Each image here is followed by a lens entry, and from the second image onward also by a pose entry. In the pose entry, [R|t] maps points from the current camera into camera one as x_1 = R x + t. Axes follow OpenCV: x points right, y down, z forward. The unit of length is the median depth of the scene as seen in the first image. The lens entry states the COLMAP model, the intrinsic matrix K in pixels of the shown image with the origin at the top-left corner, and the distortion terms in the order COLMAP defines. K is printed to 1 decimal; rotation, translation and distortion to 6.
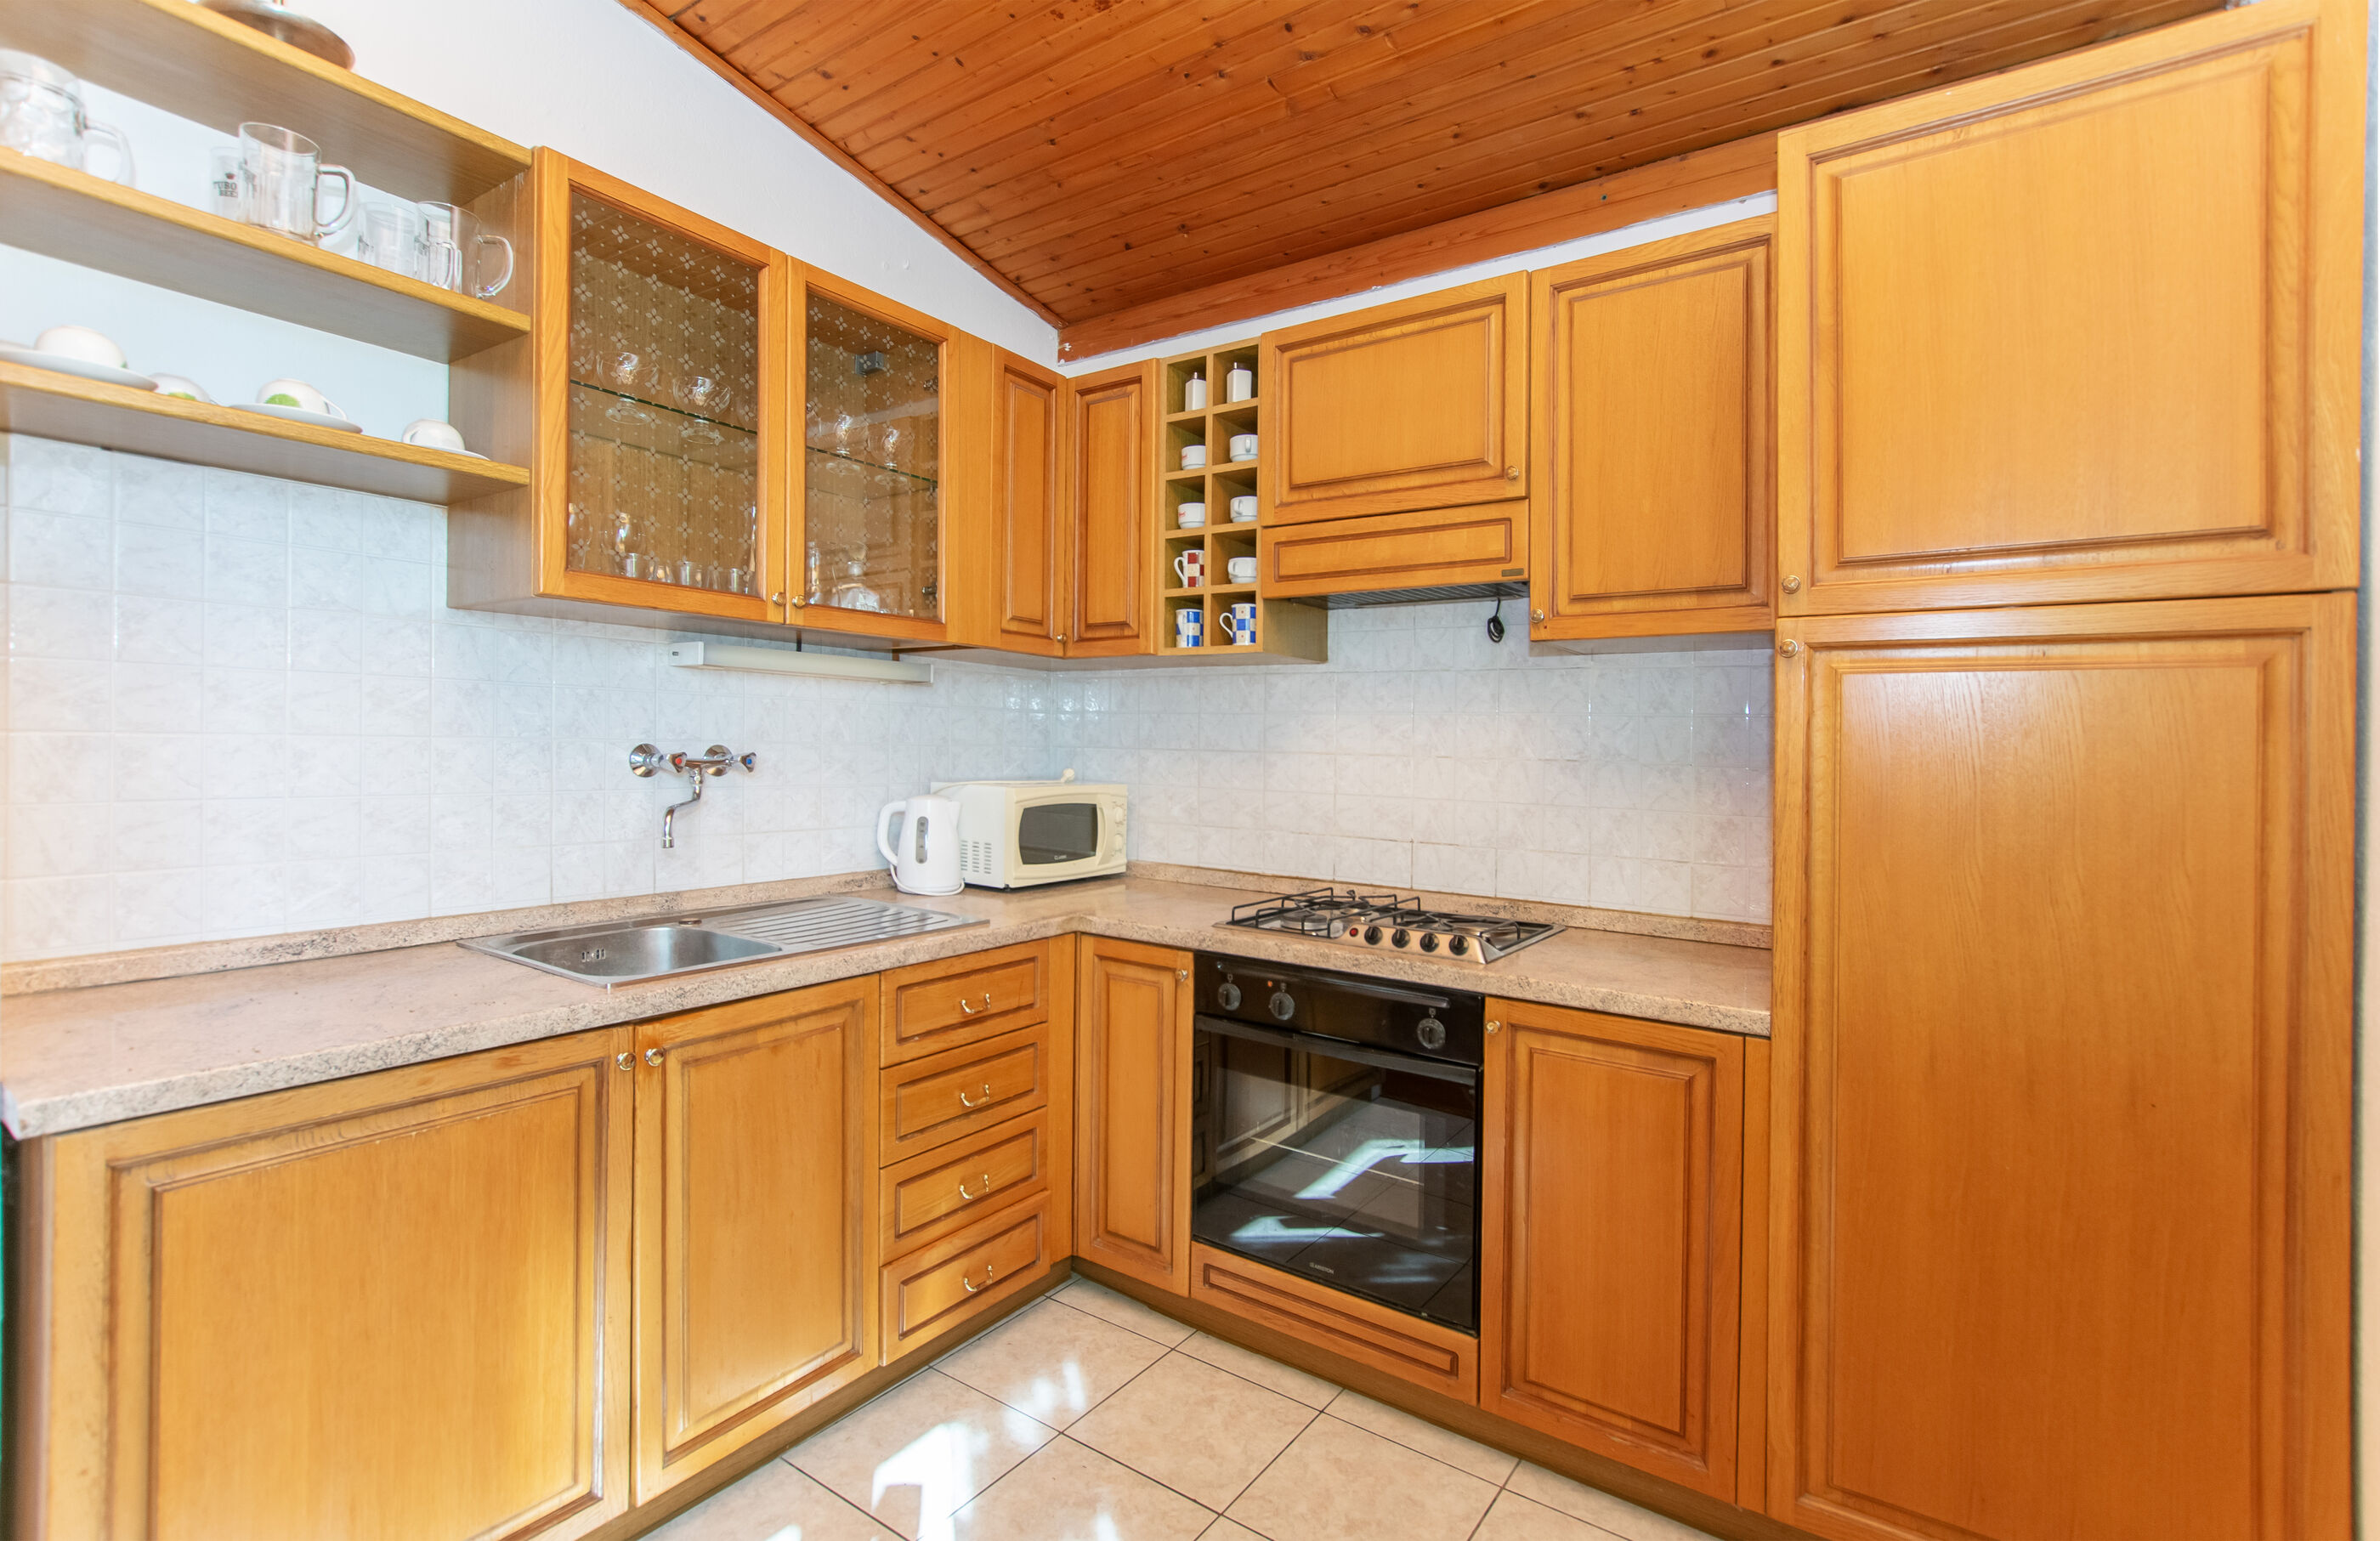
lens RADIAL K [[1083.8, 0, 1193.9], [0, 1083.8, 757.2], [0, 0, 1]] dist [0.002070, -0.000181]
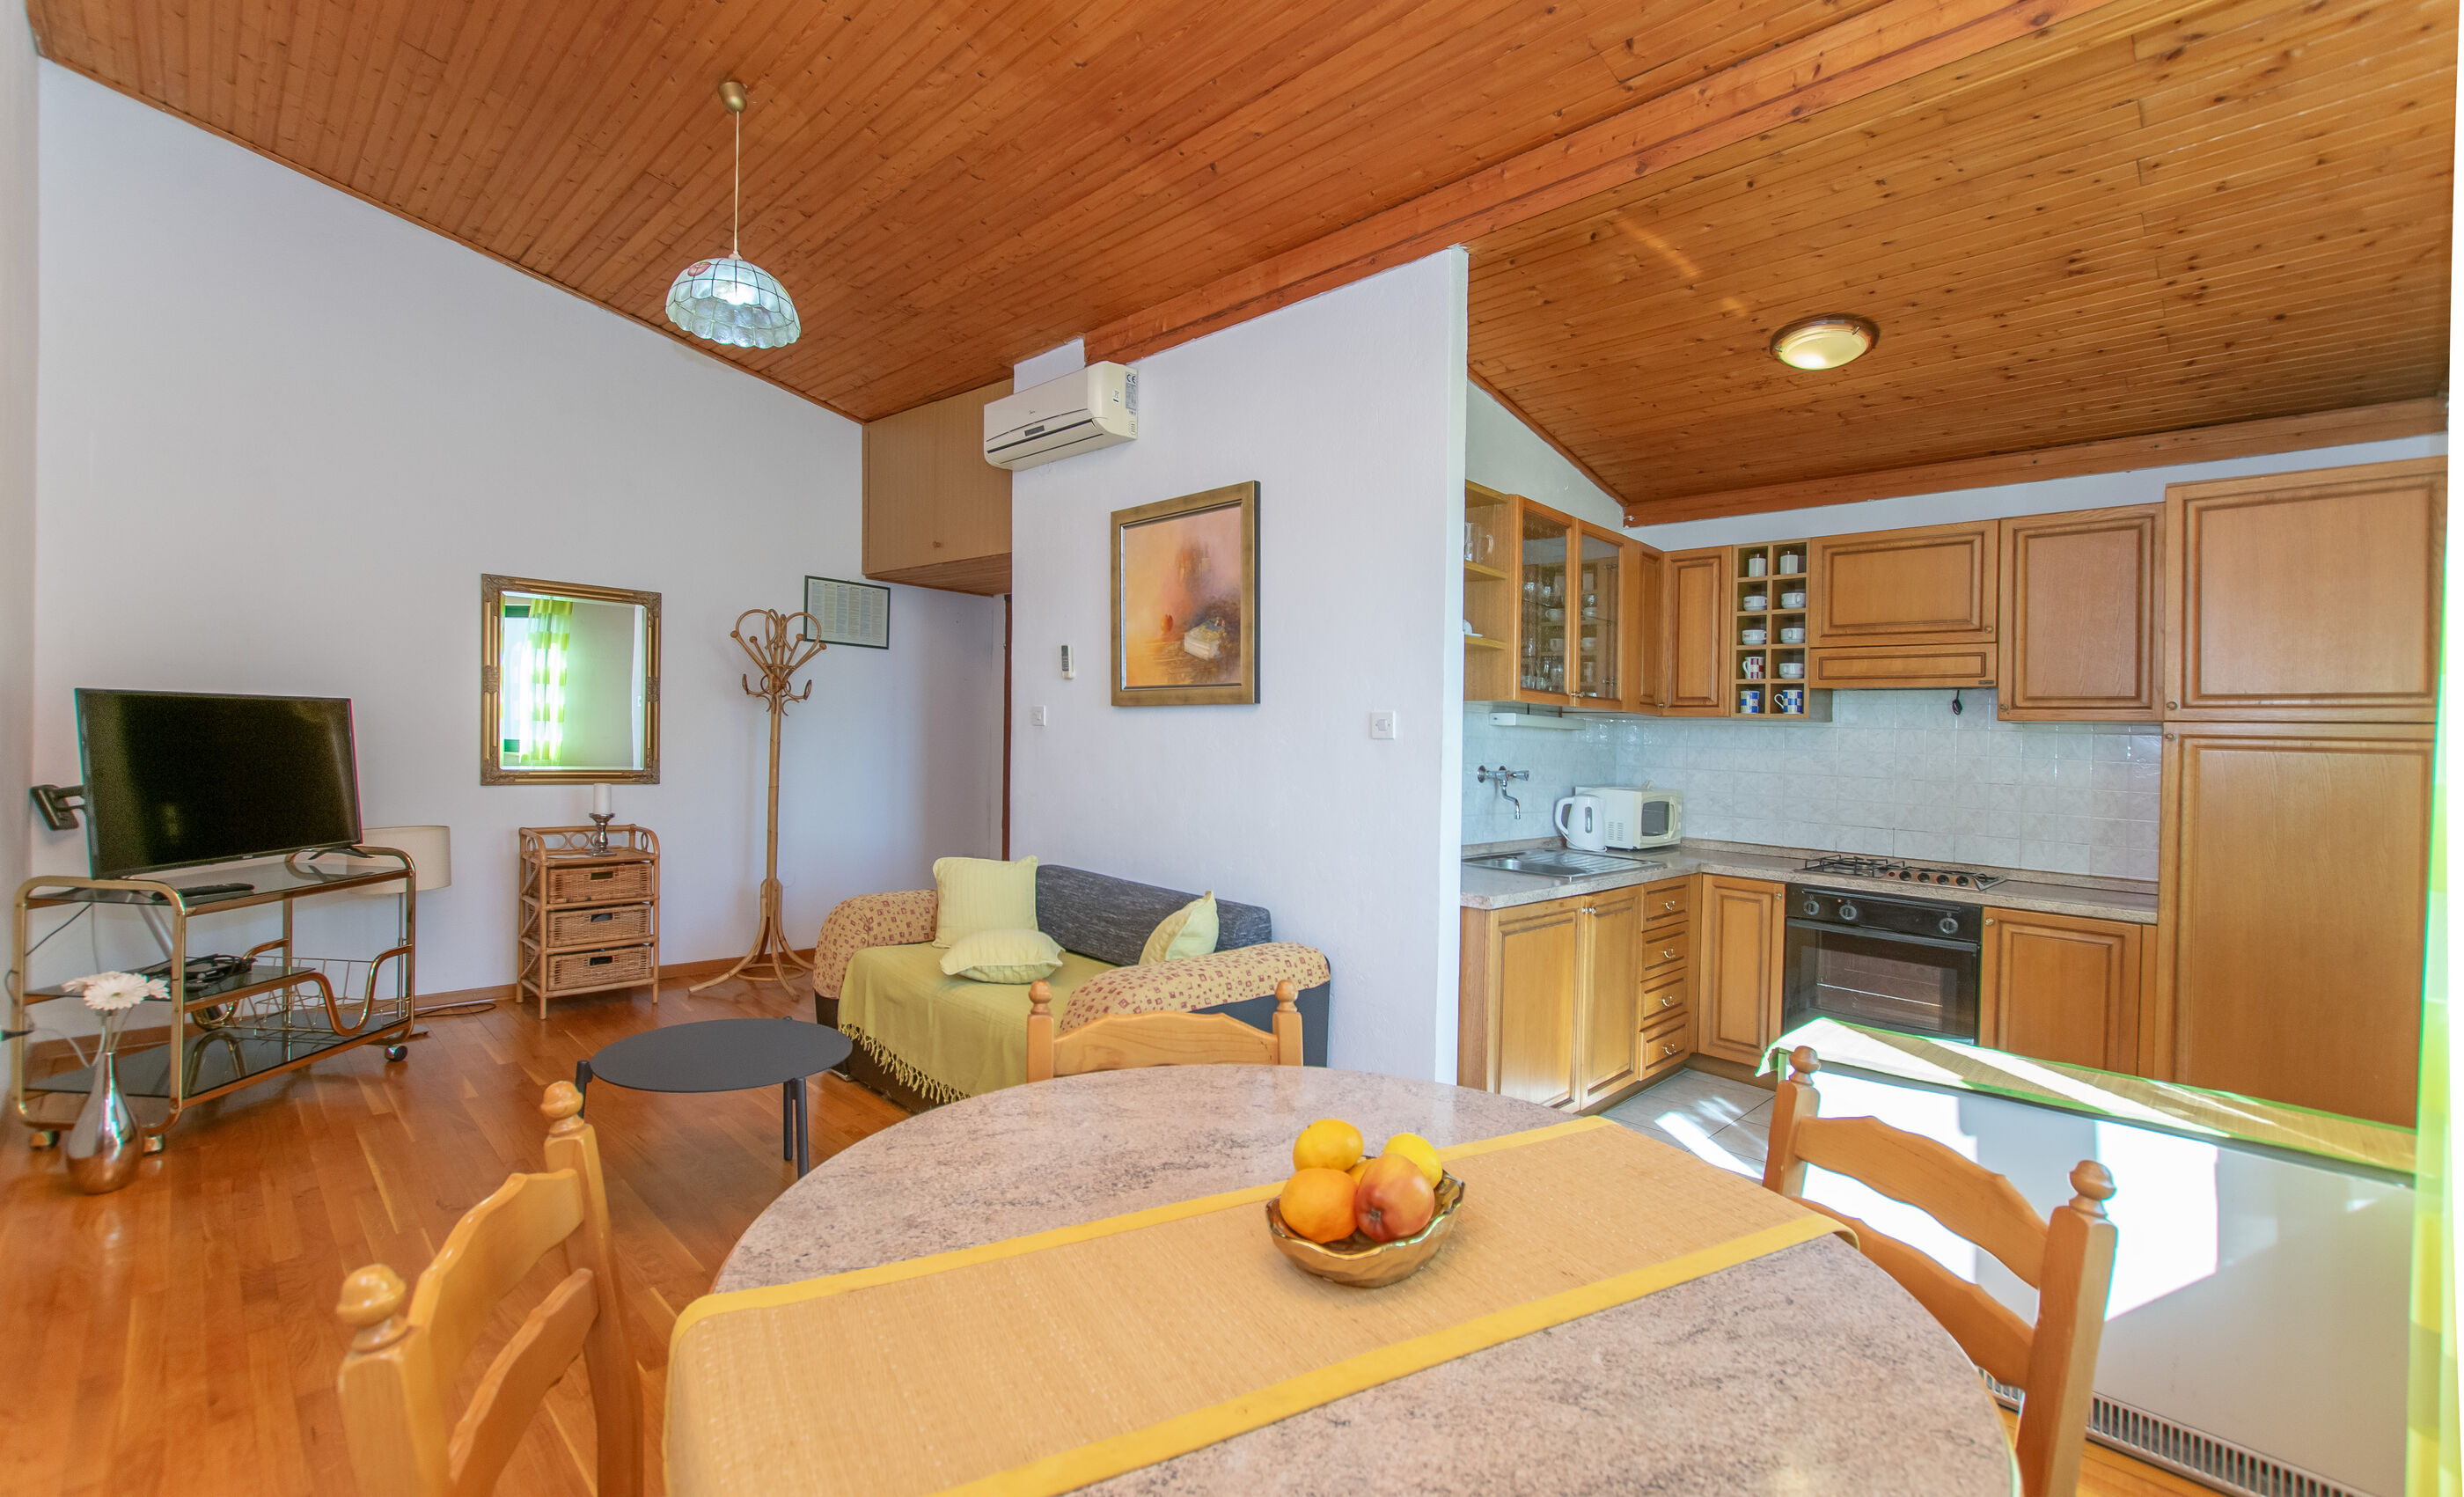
lens RADIAL K [[1038.6, 0, 1224.2], [0, 1038.6, 749.0], [0, 0, 1]] dist [0.000236, 0.000342]
pose [[0.983944, 0.015778, -0.177778, -0.606560], [-0.016890, 0.999846, -0.004746, -0.025061], [0.177676, 0.007672, 0.984059, -0.881702]]
